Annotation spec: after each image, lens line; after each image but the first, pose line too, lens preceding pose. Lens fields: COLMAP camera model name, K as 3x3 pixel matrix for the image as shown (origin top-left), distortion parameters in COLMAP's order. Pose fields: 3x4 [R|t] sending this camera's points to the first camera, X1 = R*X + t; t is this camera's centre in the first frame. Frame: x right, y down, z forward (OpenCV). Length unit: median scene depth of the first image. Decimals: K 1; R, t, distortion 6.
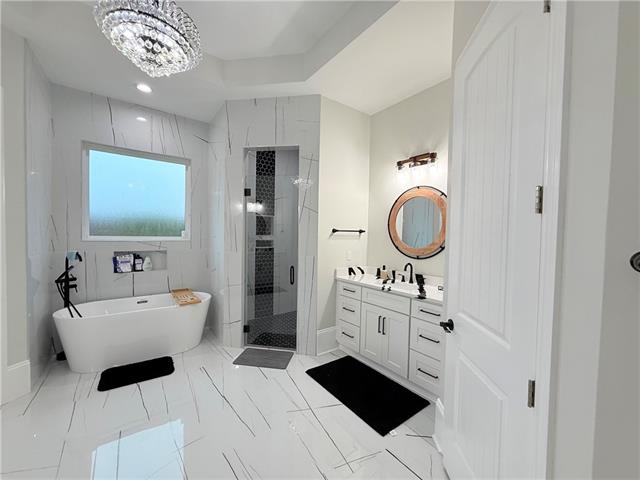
lens RADIAL K [[254.8, 0, 318.2], [0, 254.8, 240.8], [0, 0, 1]] dist [0.000317, -0.000131]
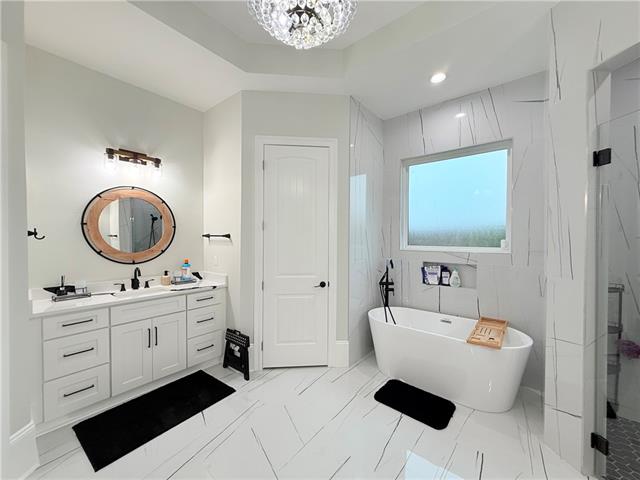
lens RADIAL K [[254.8, 0, 318.2], [0, 254.8, 240.8], [0, 0, 1]] dist [0.000317, -0.000131]
pose [[0.242408, -0.010427, -0.970118, 0.058332], [-0.028760, 0.999426, -0.017929, -0.009004], [0.969748, 0.032246, 0.241969, 0.369622]]
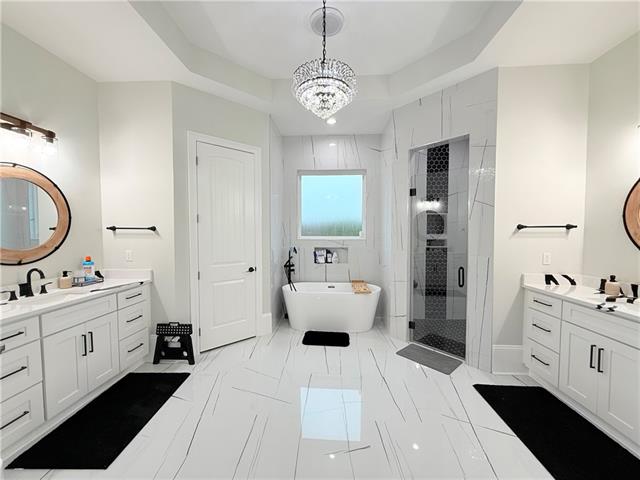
lens RADIAL K [[254.8, 0, 318.2], [0, 254.8, 240.8], [0, 0, 1]] dist [0.000317, -0.000131]
pose [[0.766494, 0.002918, -0.642245, 0.089784], [-0.003418, 0.999994, 0.000464, 0.006088], [0.642242, 0.001840, 0.766500, -0.031686]]
